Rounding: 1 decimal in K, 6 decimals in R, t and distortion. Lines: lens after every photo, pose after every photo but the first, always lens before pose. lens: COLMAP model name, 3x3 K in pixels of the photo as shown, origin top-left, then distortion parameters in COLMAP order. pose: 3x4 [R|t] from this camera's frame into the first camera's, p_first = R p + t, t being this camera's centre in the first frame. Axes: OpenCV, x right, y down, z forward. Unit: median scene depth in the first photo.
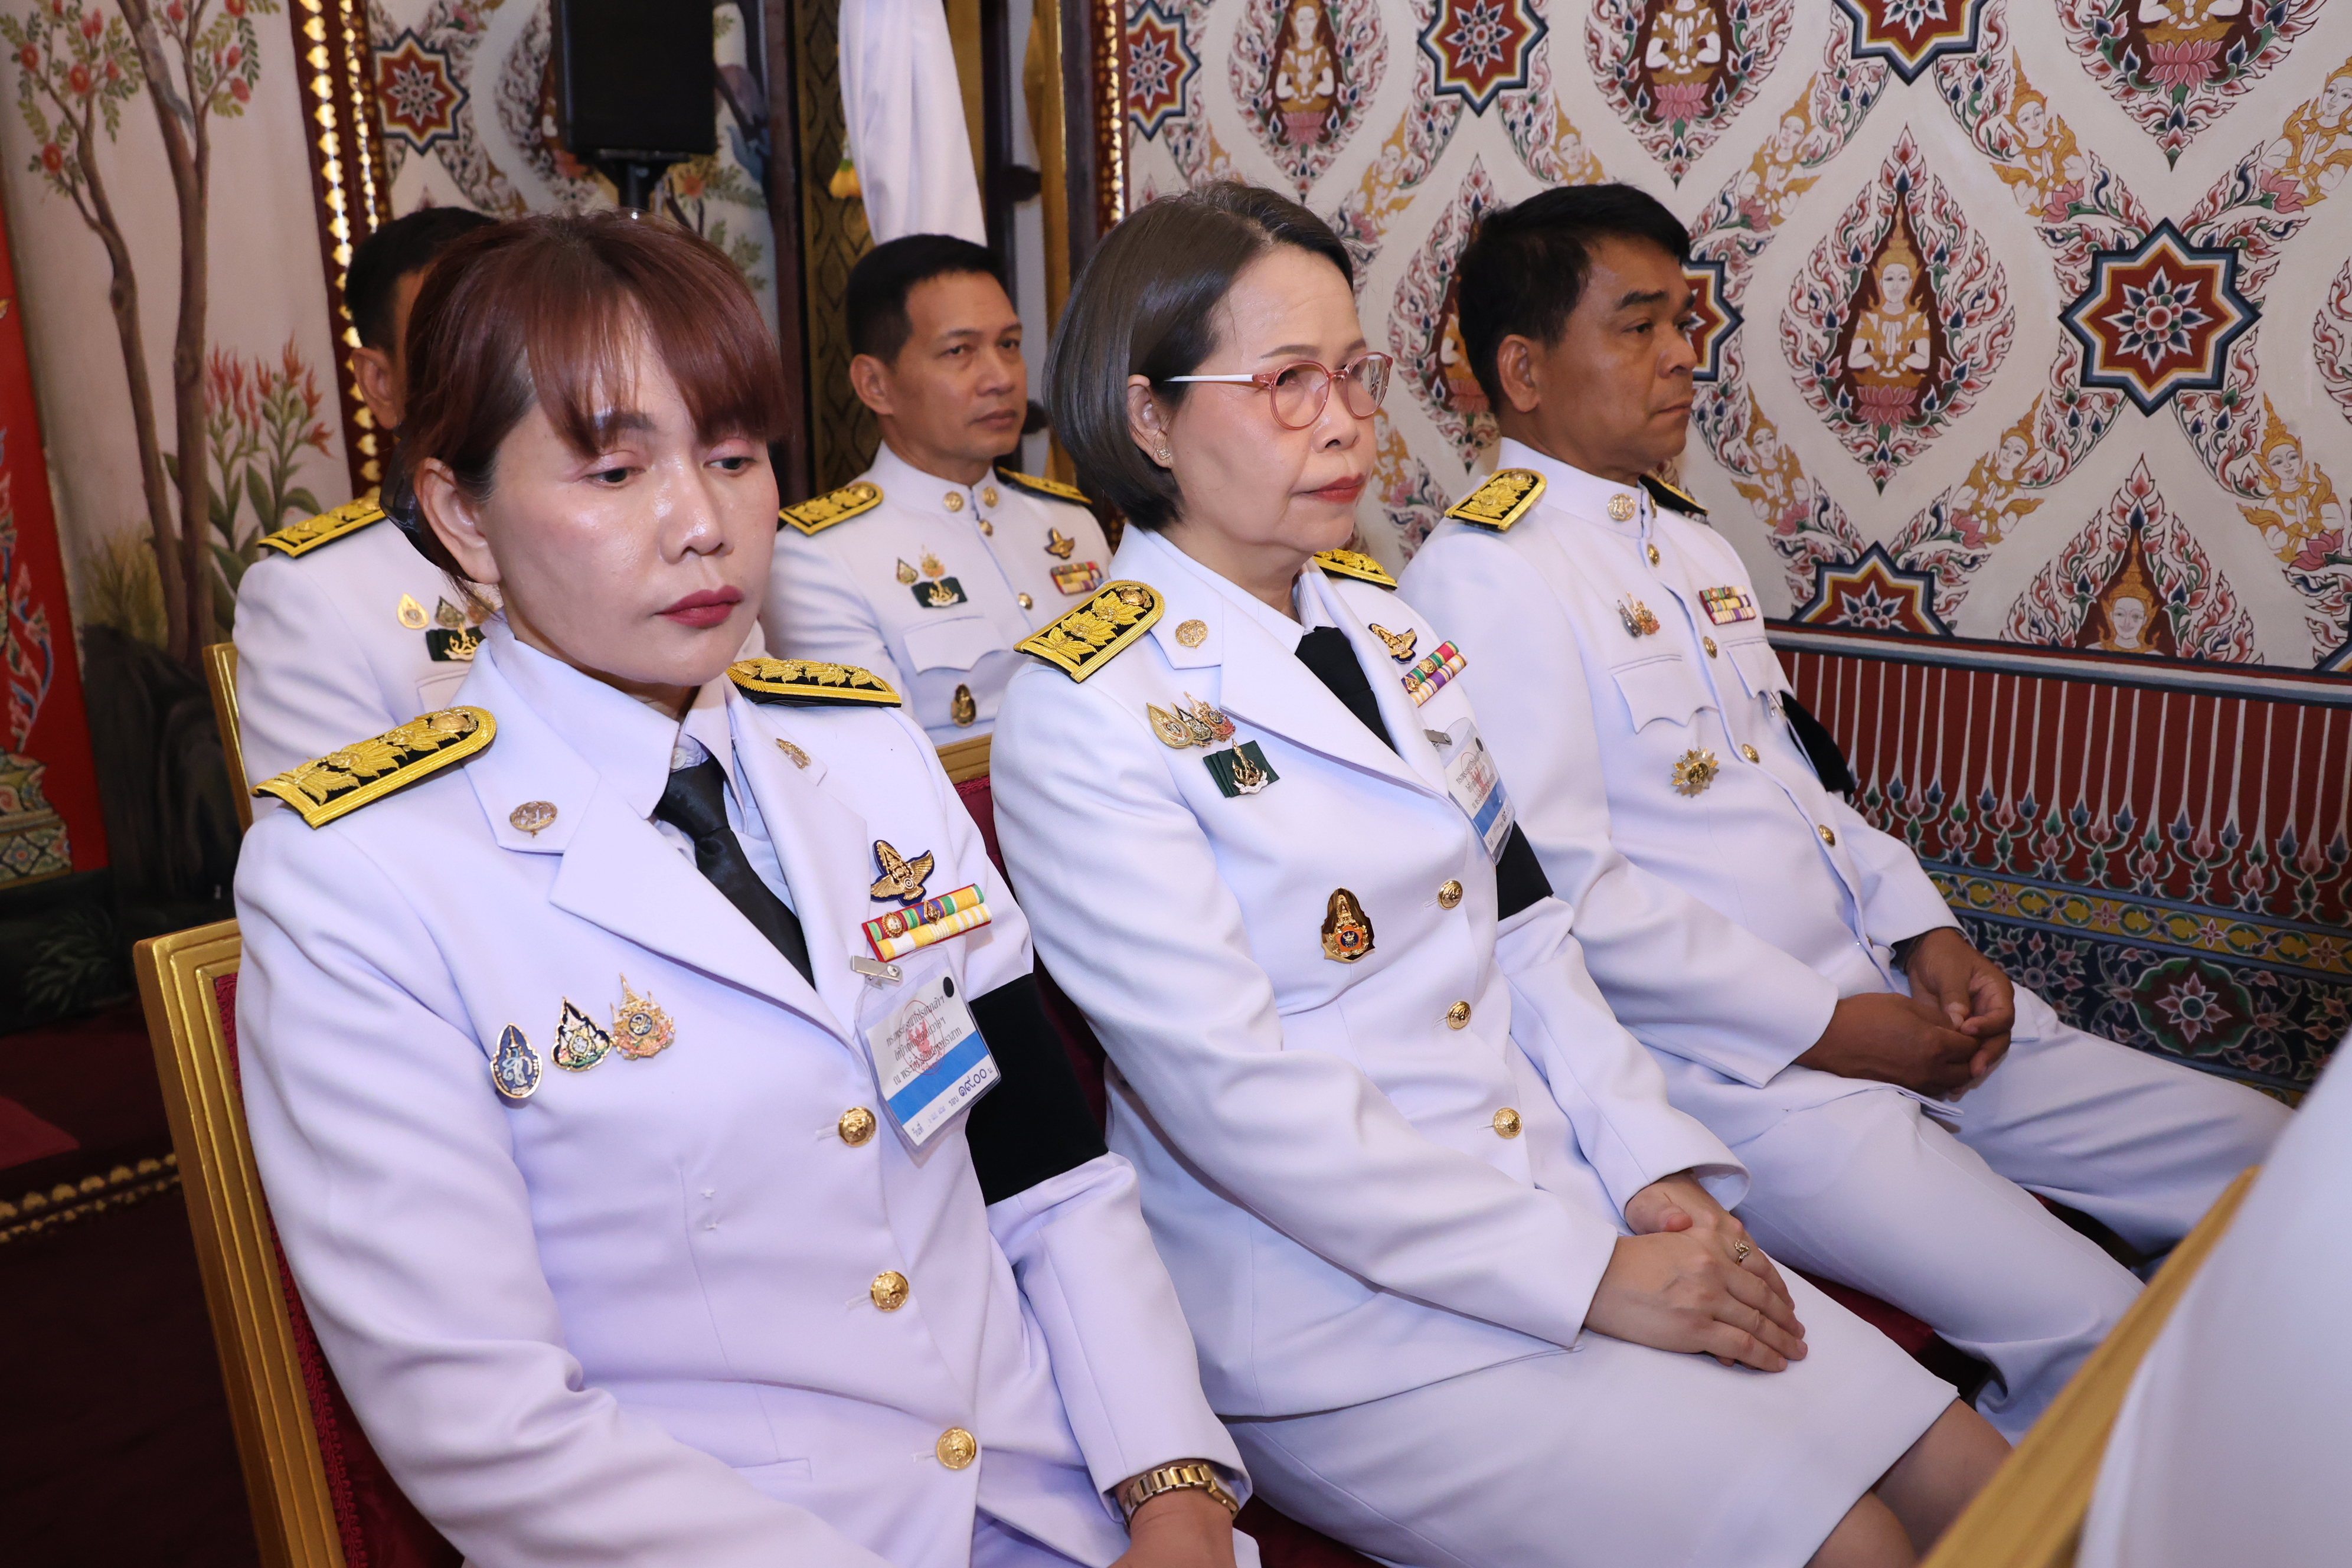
lens RADIAL K [[2190.7, 0, 1156.6], [0, 2190.7, 783.8], [0, 0, 1]] dist [0.040219, 0.000000]
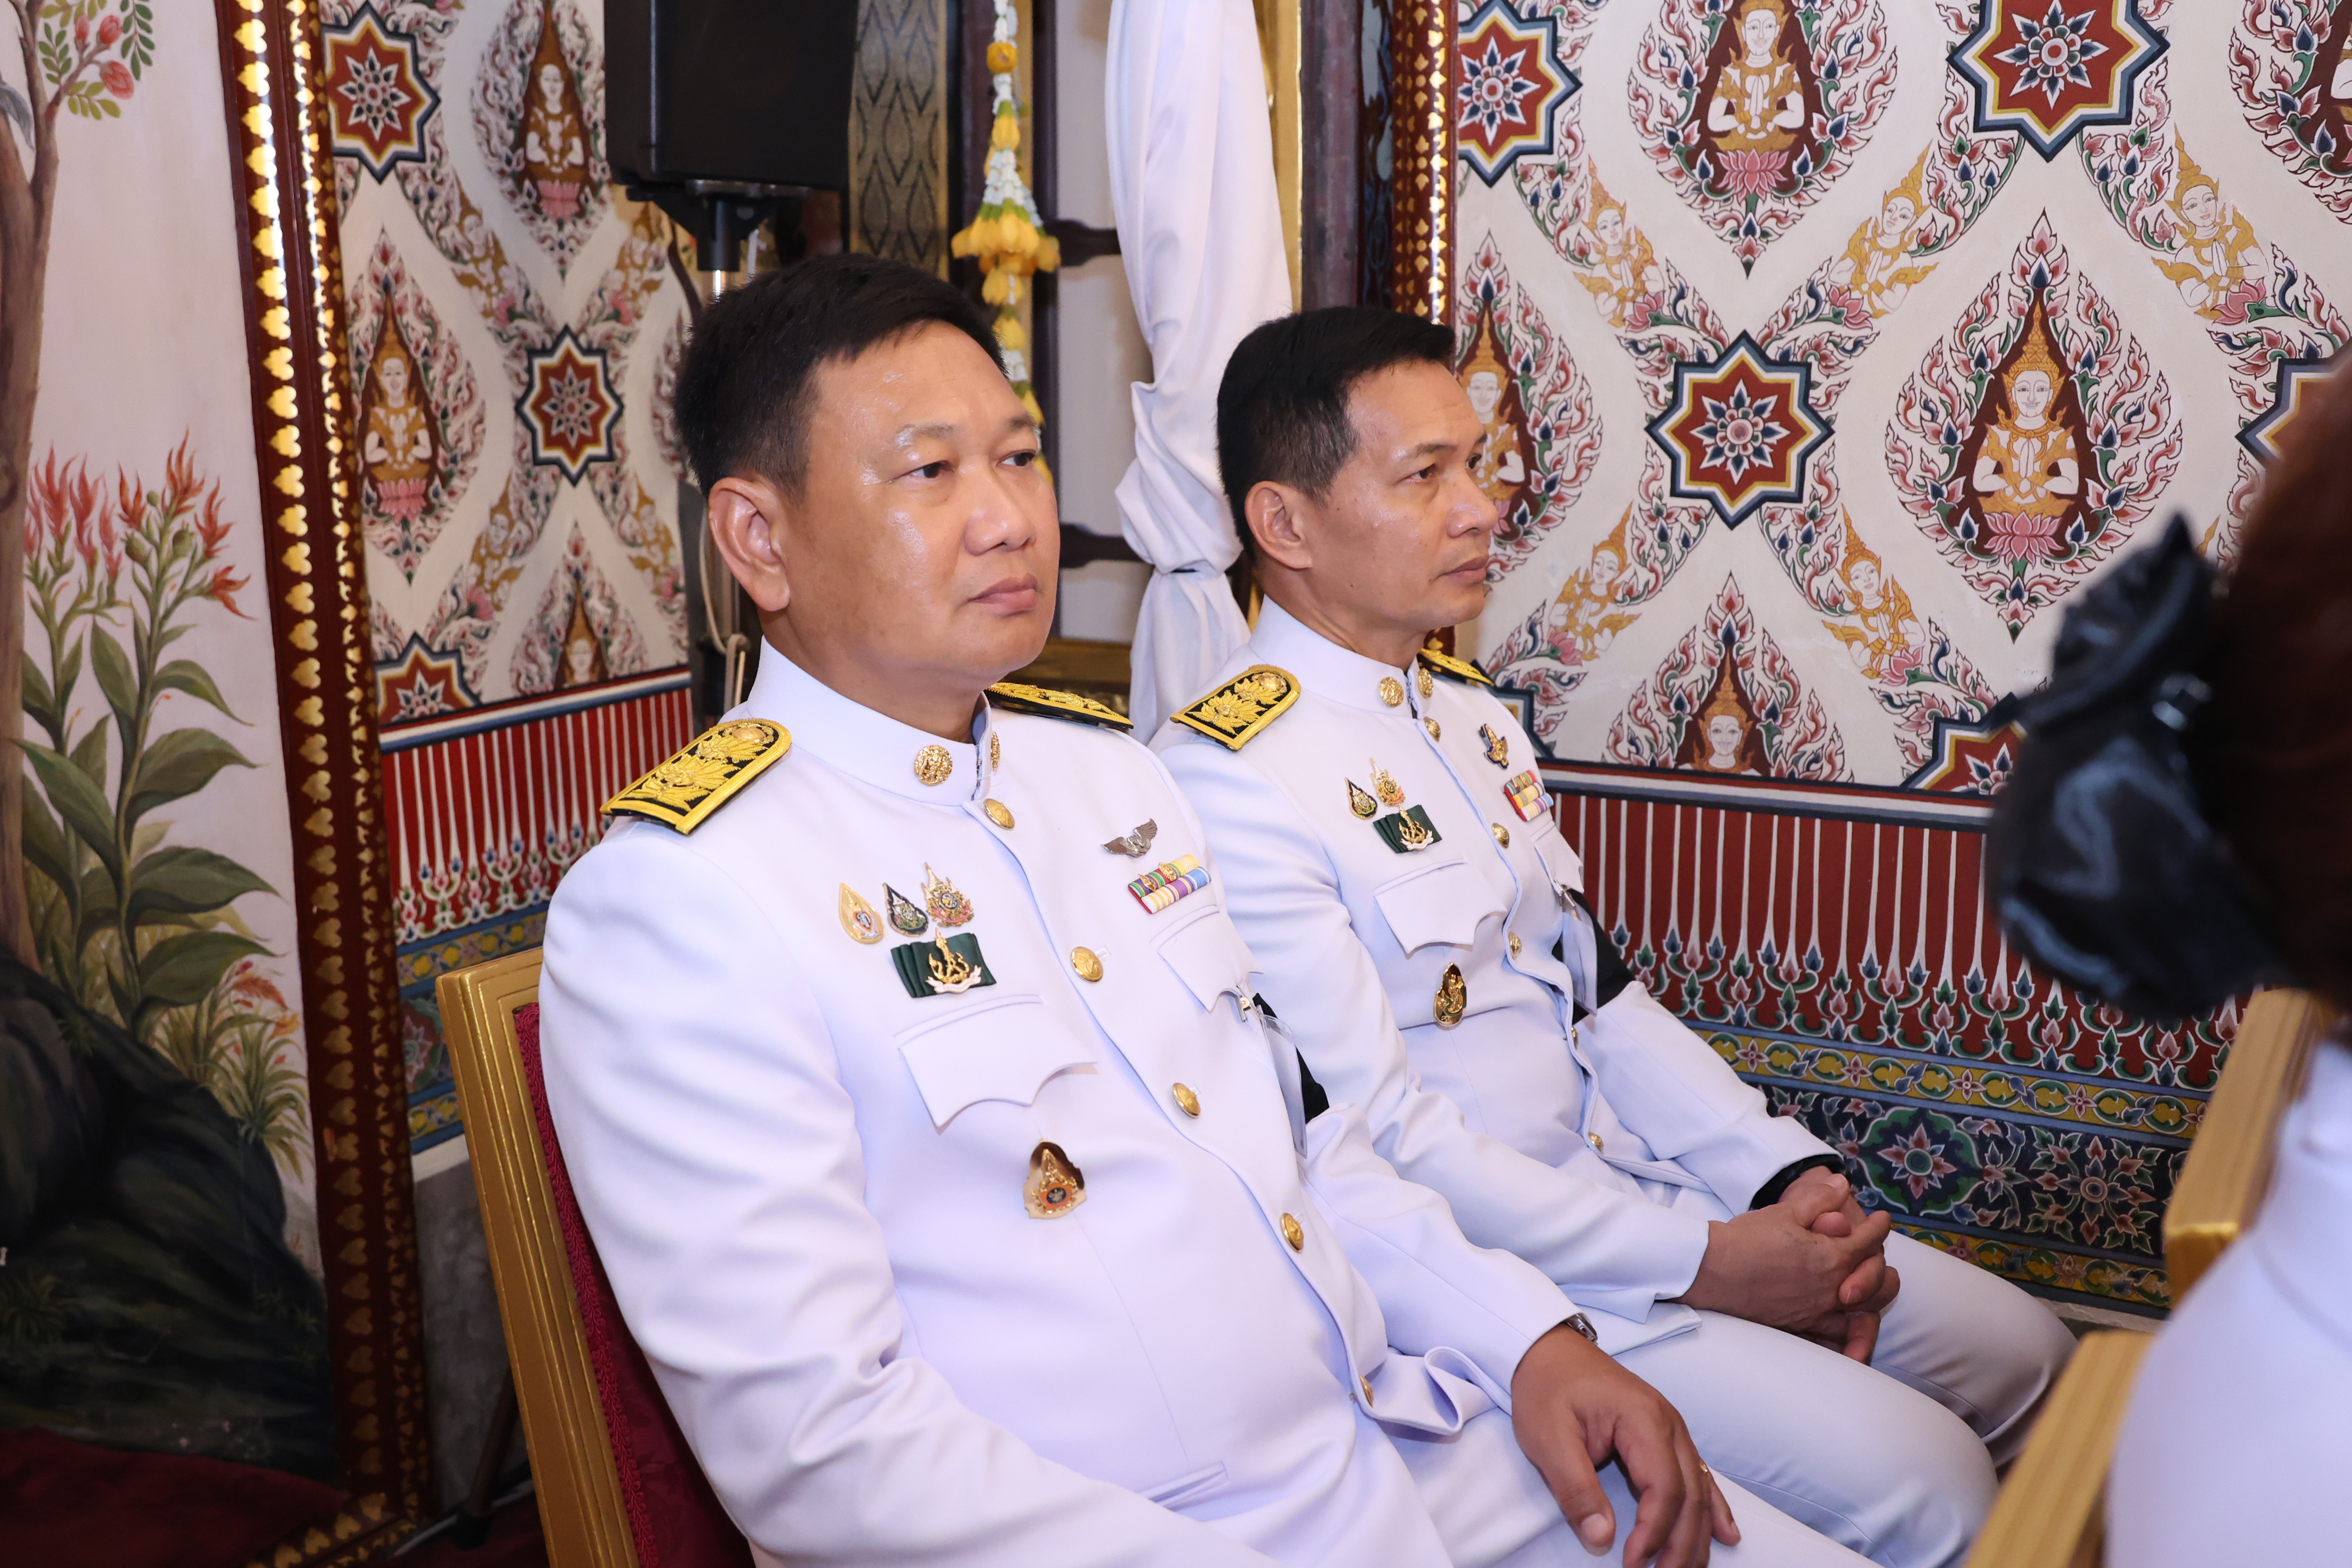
lens RADIAL K [[2445.4, 0, 1177.0], [0, 2445.4, 763.2], [0, 0, 1]] dist [0.024567, 0.000000]
pose [[0.981345, -0.015147, 0.191658, -0.286985], [0.028338, 0.997399, -0.066275, -0.054623], [-0.190156, 0.070469, 0.979222, 0.257025]]
